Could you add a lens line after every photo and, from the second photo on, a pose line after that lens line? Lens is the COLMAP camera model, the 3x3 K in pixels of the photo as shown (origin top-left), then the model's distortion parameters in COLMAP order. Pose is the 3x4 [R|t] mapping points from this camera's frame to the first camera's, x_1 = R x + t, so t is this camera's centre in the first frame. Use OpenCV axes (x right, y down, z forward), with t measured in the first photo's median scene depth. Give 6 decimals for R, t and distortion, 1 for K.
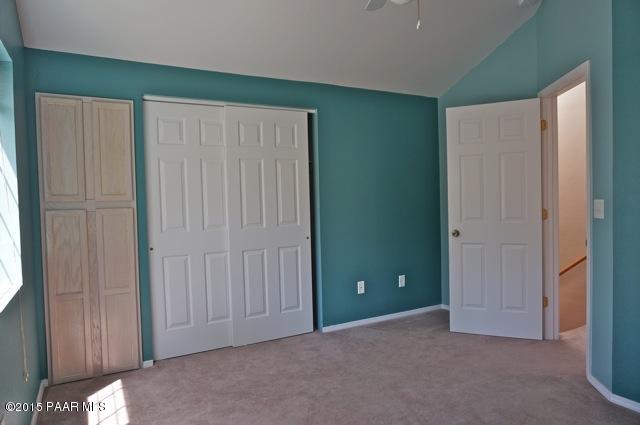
lens RADIAL K [[403.7, 0, 317.5], [0, 403.7, 214.9], [0, 0, 1]] dist [-0.004766, -0.000265]
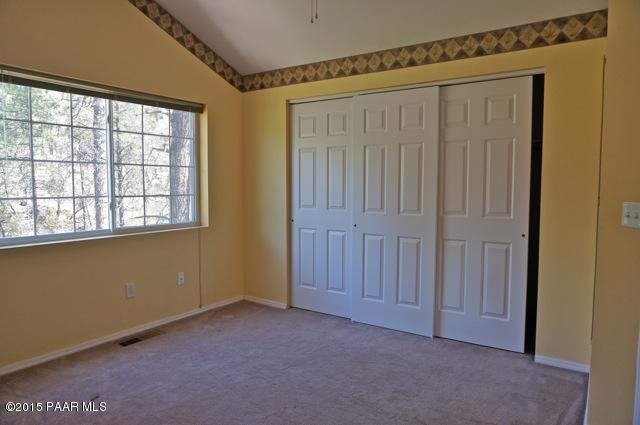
lens RADIAL K [[428.7, 0, 315.0], [0, 428.7, 213.5], [0, 0, 1]] dist [-0.051776, 0.036325]
pose [[0.508204, 0.086557, -0.856876, 0.692844], [-0.053264, 0.996191, 0.069039, -0.032863], [0.859588, 0.010555, 0.510879, 0.327536]]
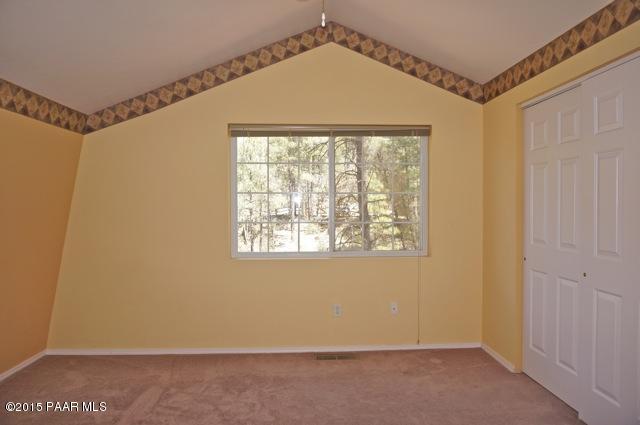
lens RADIAL K [[428.7, 0, 318.6], [0, 428.7, 212.7], [0, 0, 1]] dist [-0.051776, 0.036325]
pose [[-0.379017, 0.036540, -0.924668, 0.636864], [-0.027427, 0.998338, 0.050693, -0.060079], [0.924983, 0.044575, -0.377385, 0.835942]]
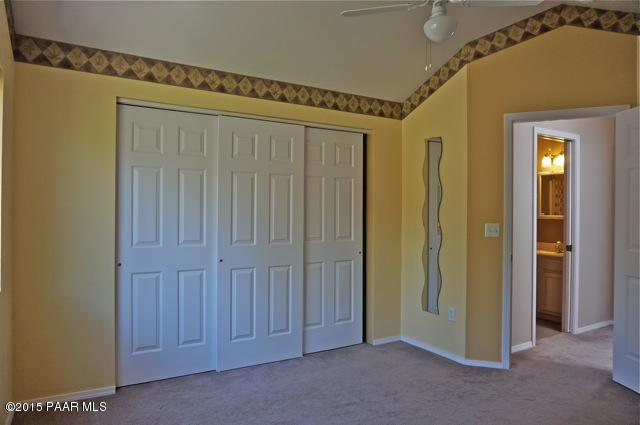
lens RADIAL K [[441.1, 0, 322.7], [0, 441.1, 209.2], [0, 0, 1]] dist [-0.032800, 0.015197]
pose [[0.993717, 0.032617, 0.107064, -0.089353], [-0.026592, 0.998007, -0.057230, 0.004372], [-0.108718, 0.054023, 0.992604, -0.047585]]
